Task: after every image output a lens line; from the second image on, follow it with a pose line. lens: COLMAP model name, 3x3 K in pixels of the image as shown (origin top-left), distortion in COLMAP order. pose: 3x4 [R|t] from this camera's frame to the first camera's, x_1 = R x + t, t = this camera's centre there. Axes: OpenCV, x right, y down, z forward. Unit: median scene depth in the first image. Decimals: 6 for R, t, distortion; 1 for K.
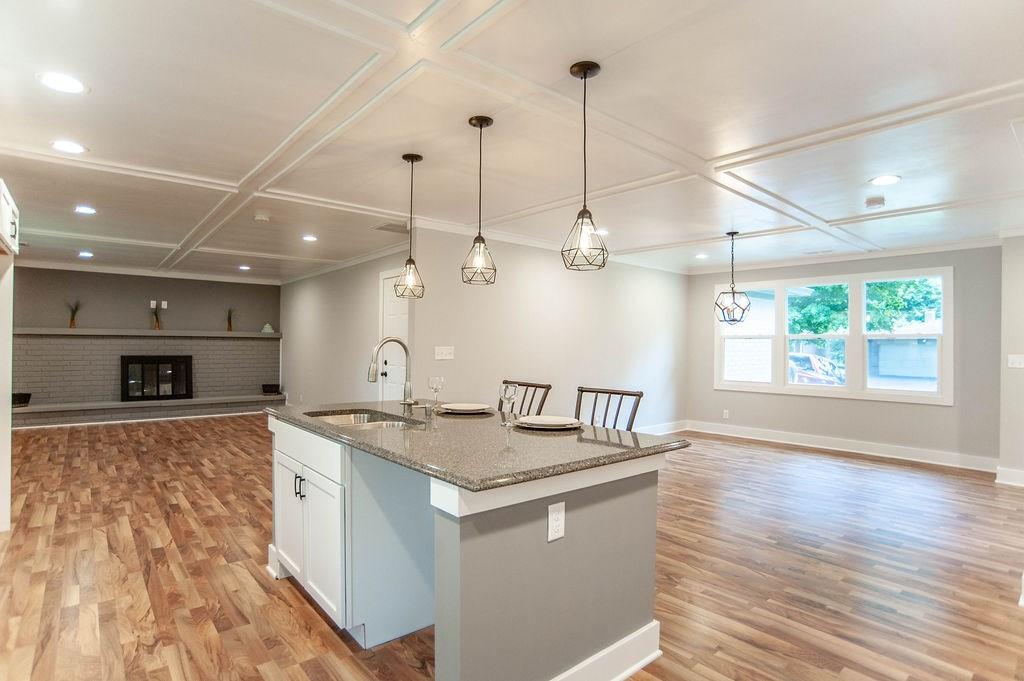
lens RADIAL K [[530.1, 0, 505.9], [0, 530.1, 338.1], [0, 0, 1]] dist [-0.074025, 0.027948]
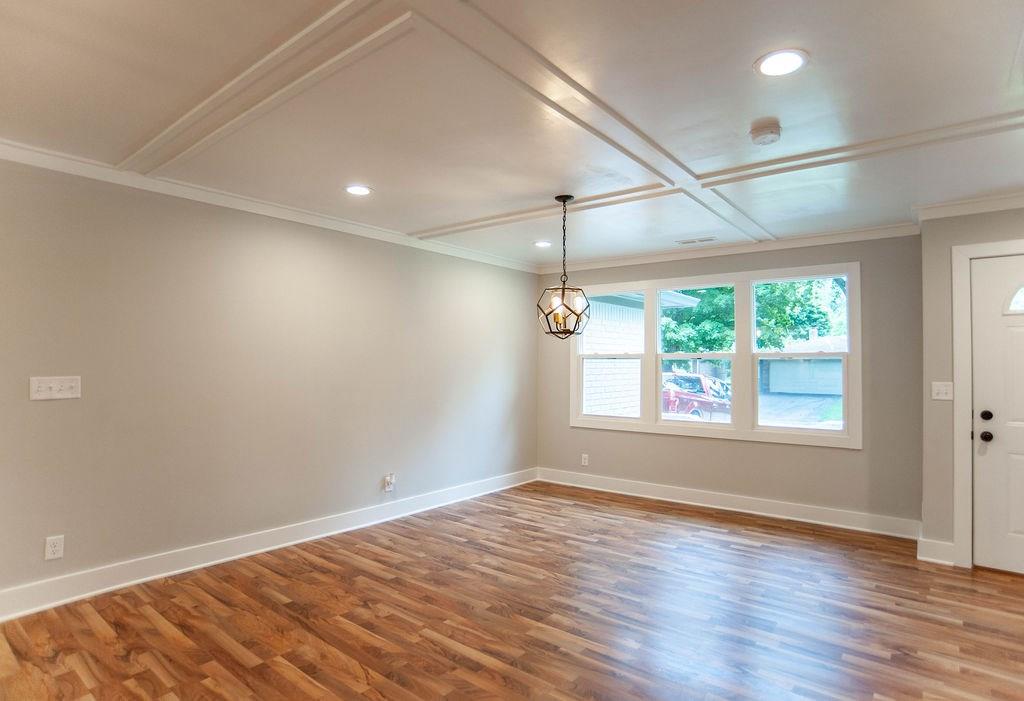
lens RADIAL K [[552.2, 0, 514.1], [0, 552.2, 344.8], [0, 0, 1]] dist [-0.074353, 0.011463]
pose [[0.982022, 0.002385, 0.188753, 0.186541], [0.001342, 0.999807, -0.019619, -0.003875], [-0.188763, 0.019520, 0.981829, 0.263049]]
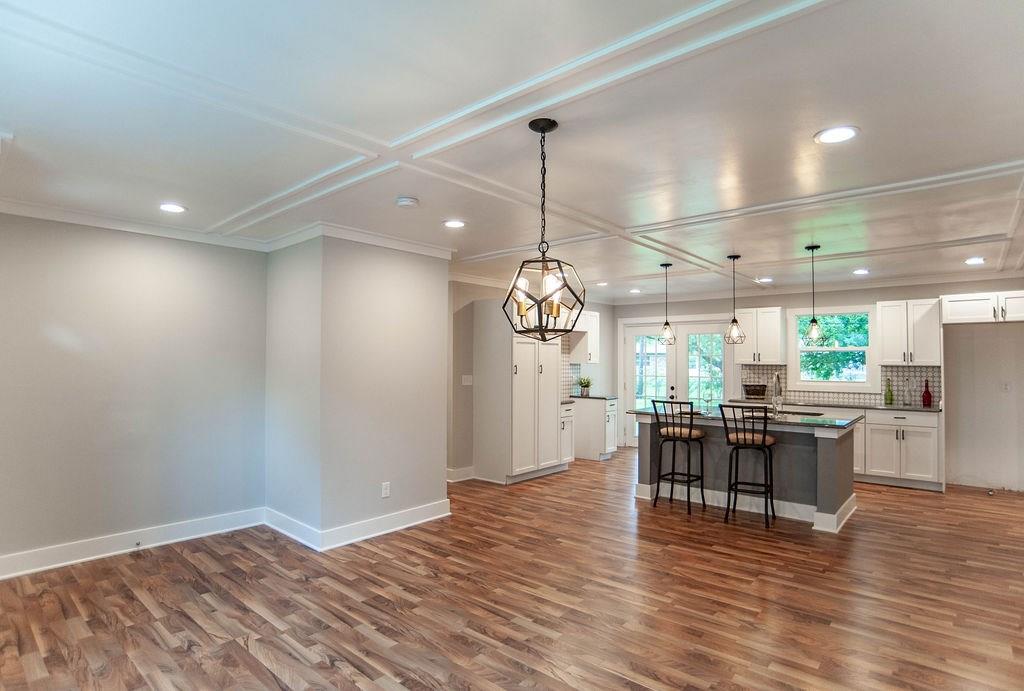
lens RADIAL K [[530.1, 0, 509.0], [0, 530.1, 346.4], [0, 0, 1]] dist [-0.074025, 0.027948]
pose [[-0.990205, -0.018467, -0.138395, 0.396130], [-0.011920, 0.998777, -0.047991, 0.000435], [0.139112, -0.045871, -0.989214, 1.083969]]
